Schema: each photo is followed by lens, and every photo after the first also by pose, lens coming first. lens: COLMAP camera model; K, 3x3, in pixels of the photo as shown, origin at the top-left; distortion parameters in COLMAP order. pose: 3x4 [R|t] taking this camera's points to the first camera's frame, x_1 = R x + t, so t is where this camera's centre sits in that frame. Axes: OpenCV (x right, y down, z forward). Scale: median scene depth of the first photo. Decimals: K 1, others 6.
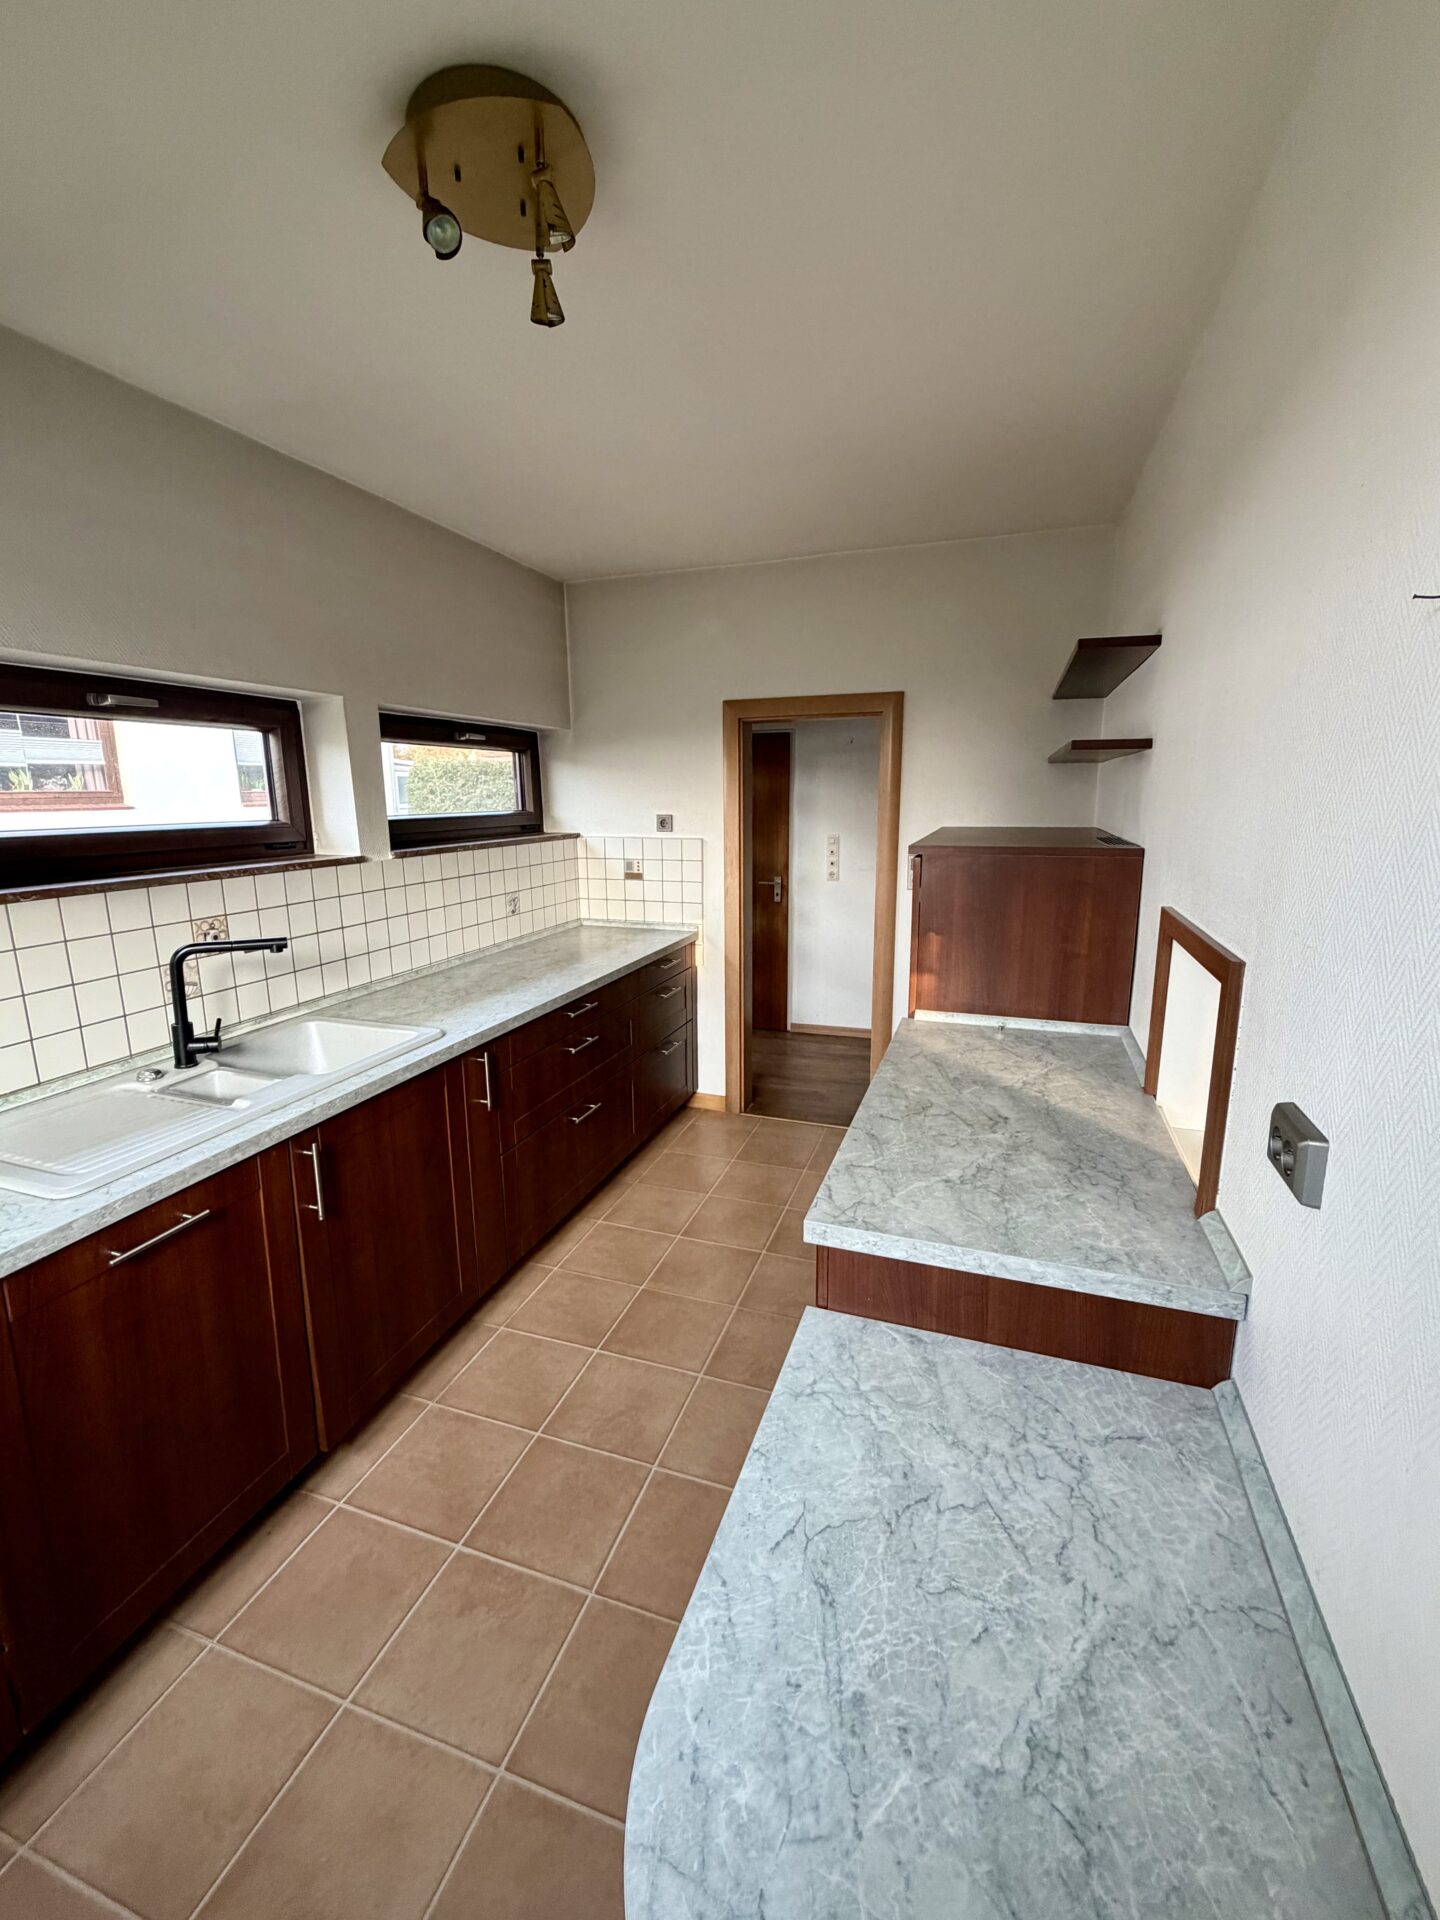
lens RADIAL K [[790.0, 0, 726.1], [0, 790.0, 949.4], [0, 0, 1]] dist [0.000710, 0.001134]
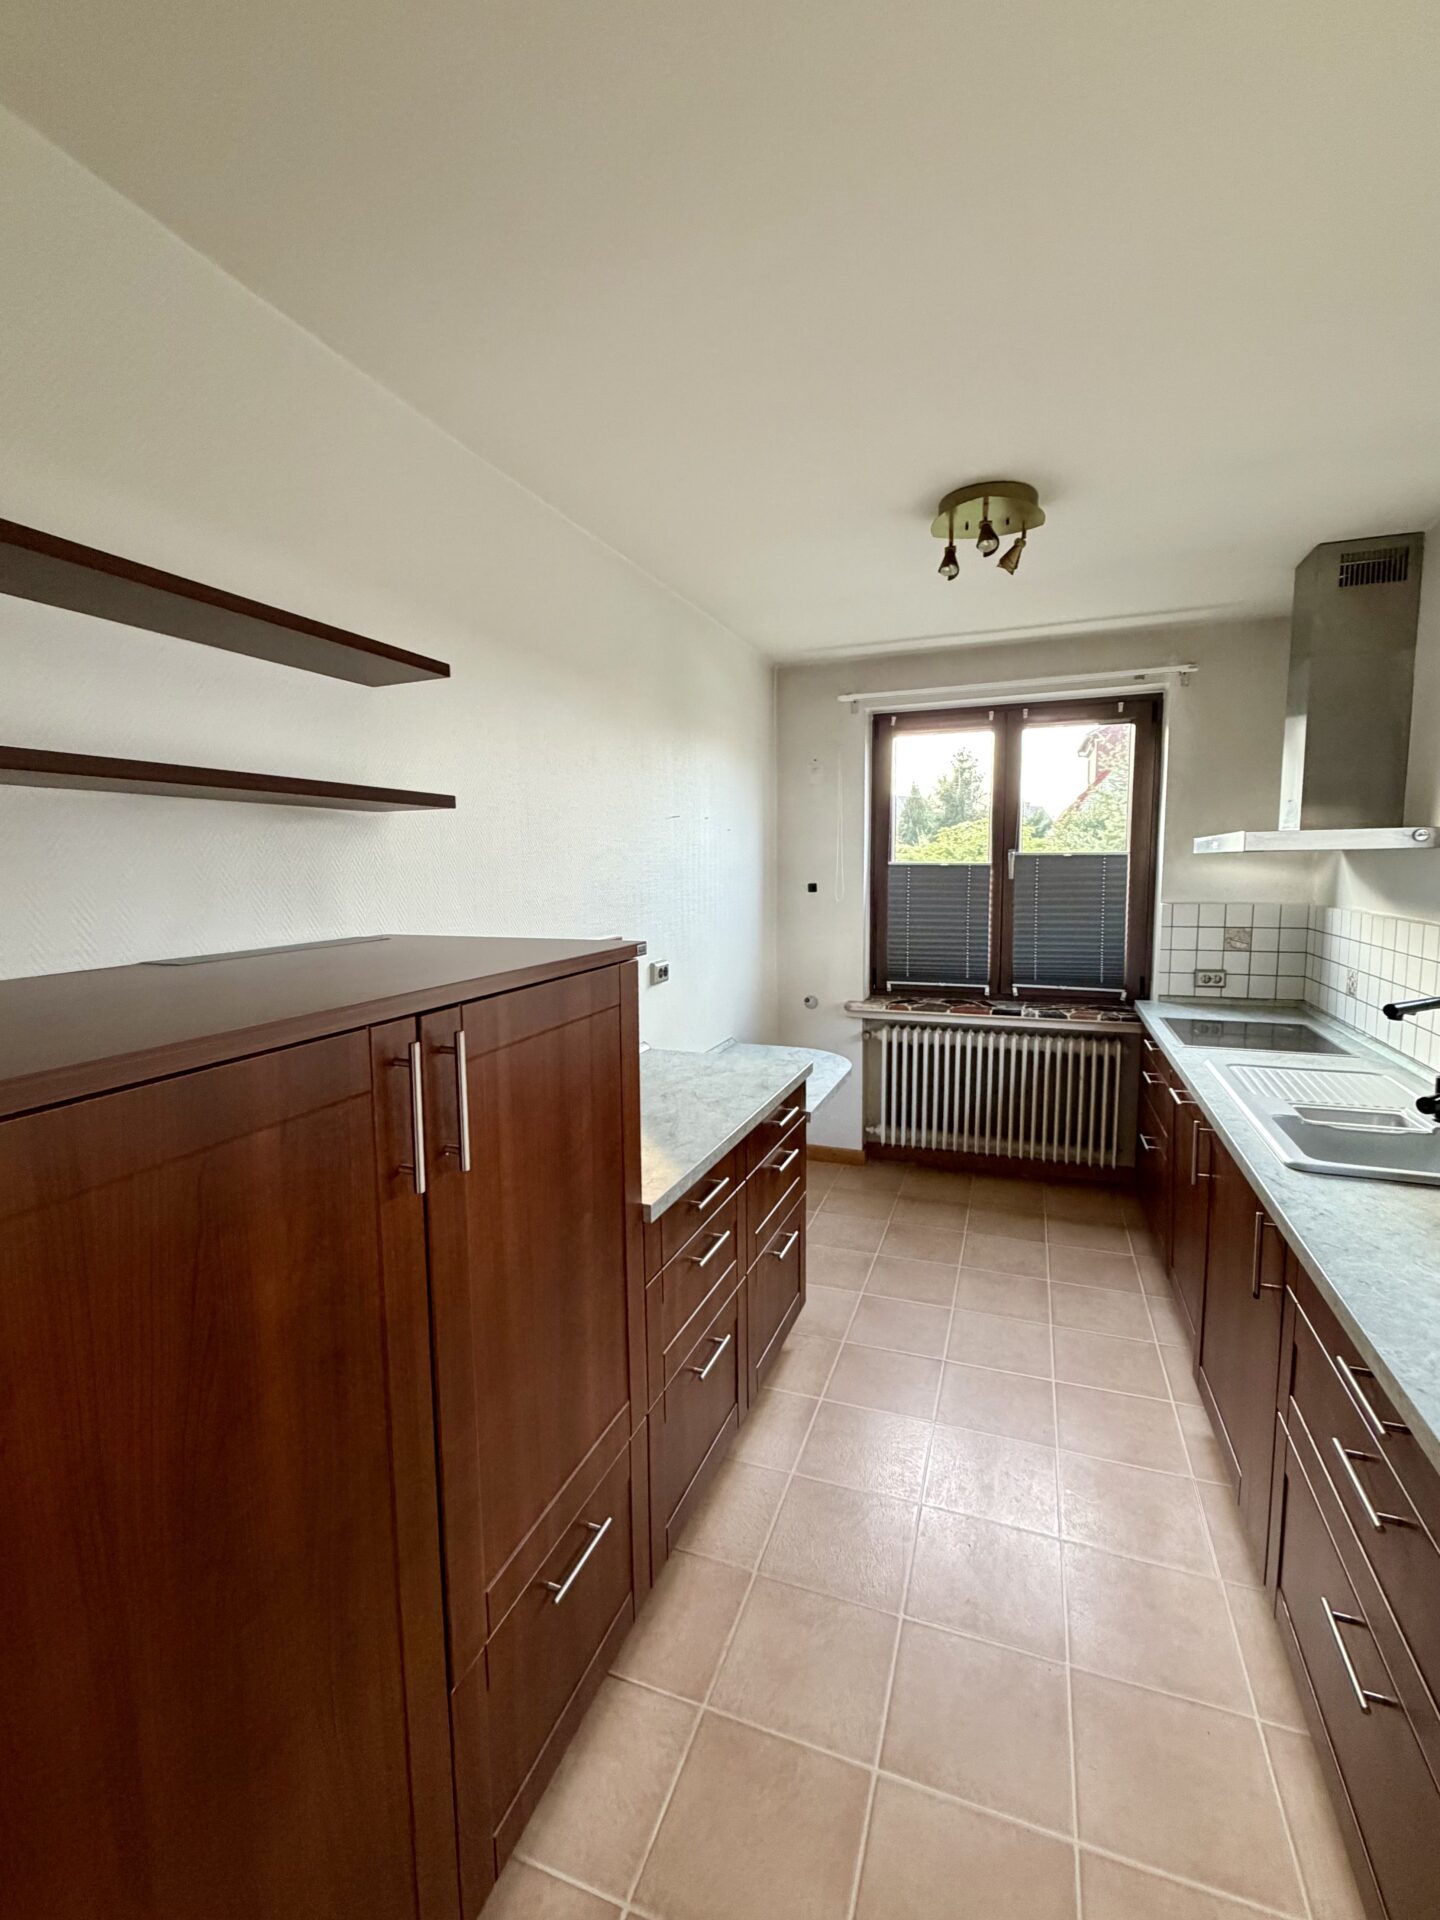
lens RADIAL K [[833.0, 0, 724.3], [0, 833.0, 958.1], [0, 0, 1]] dist [0.002120, 0.000143]
pose [[-0.999589, 0.016394, 0.023525, 0.160483], [0.022815, 0.951702, 0.306174, -0.345684], [-0.017369, 0.306585, -0.951685, 1.757612]]
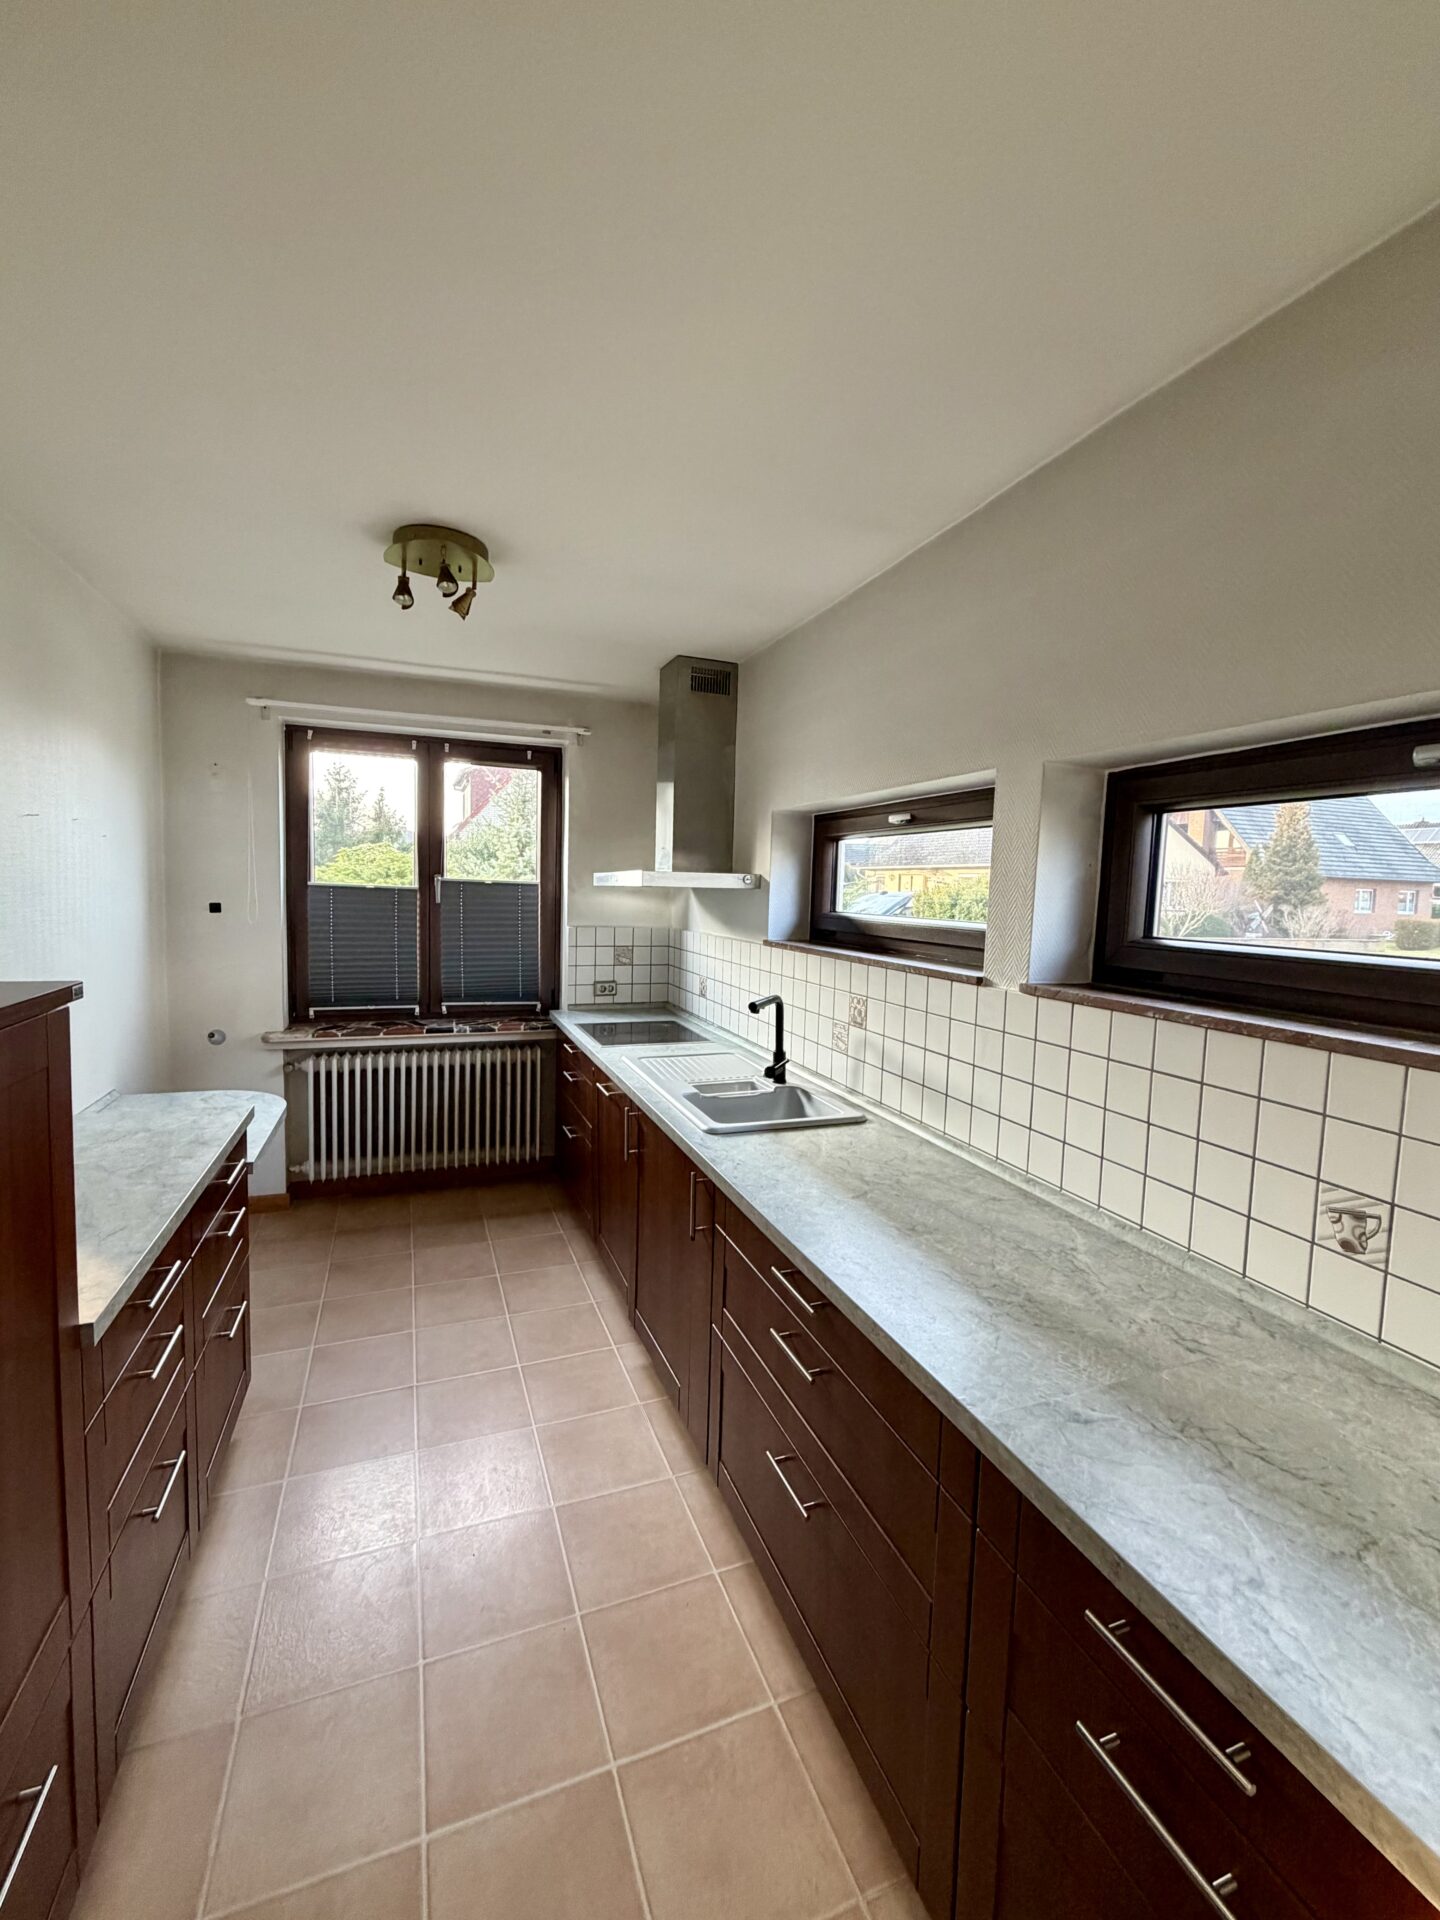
lens RADIAL K [[790.0, 0, 711.2], [0, 790.0, 958.7], [0, 0, 1]] dist [0.000710, 0.001134]
pose [[-0.770957, 0.042311, -0.635481, 0.254776], [-0.145570, 0.959672, 0.240498, -0.342609], [0.620028, 0.277921, -0.733706, 1.711756]]
